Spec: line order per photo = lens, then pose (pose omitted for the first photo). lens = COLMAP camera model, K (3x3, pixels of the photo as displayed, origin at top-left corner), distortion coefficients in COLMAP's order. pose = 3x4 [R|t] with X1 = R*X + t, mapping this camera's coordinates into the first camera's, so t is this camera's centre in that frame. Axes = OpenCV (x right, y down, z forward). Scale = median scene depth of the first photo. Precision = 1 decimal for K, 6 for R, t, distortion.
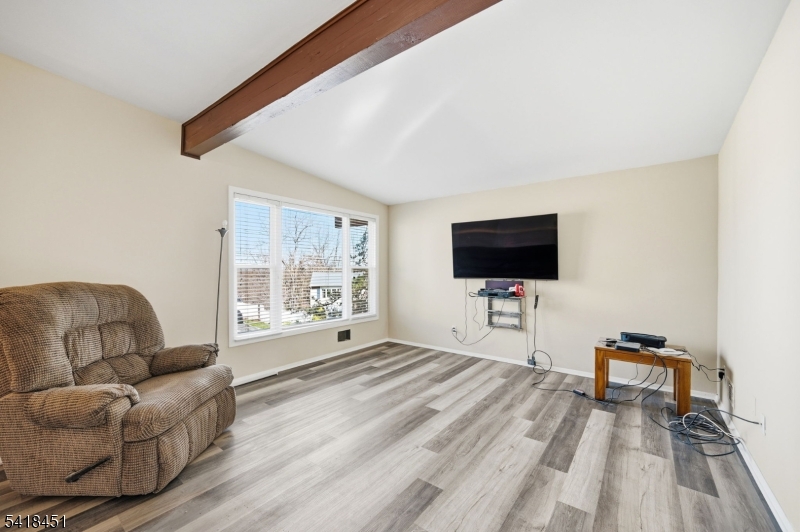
lens RADIAL K [[321.3, 0, 400.6], [0, 321.3, 266.6], [0, 0, 1]] dist [0.005809, -0.000005]
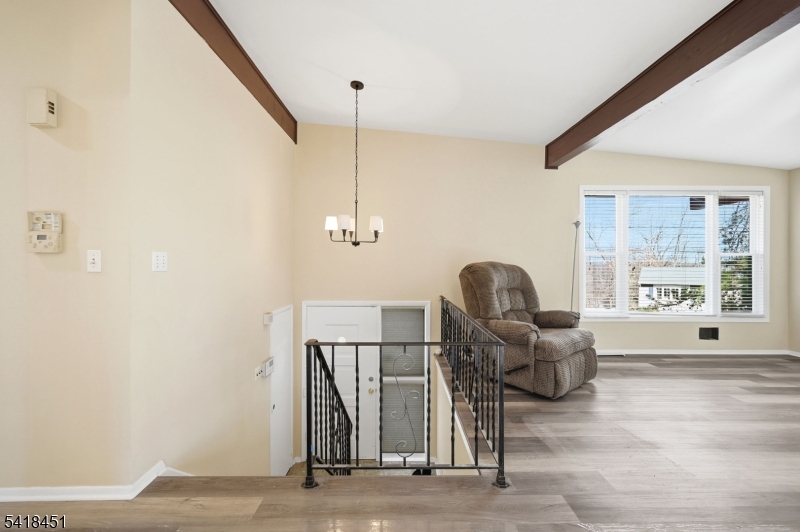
lens RADIAL K [[321.3, 0, 399.0], [0, 321.3, 261.3], [0, 0, 1]] dist [0.005809, -0.000005]
pose [[0.616216, -0.000921, -0.787576, -0.009118], [0.000918, 0.999999, -0.000451, 0.038108], [0.787576, -0.000445, 0.616217, -0.340272]]
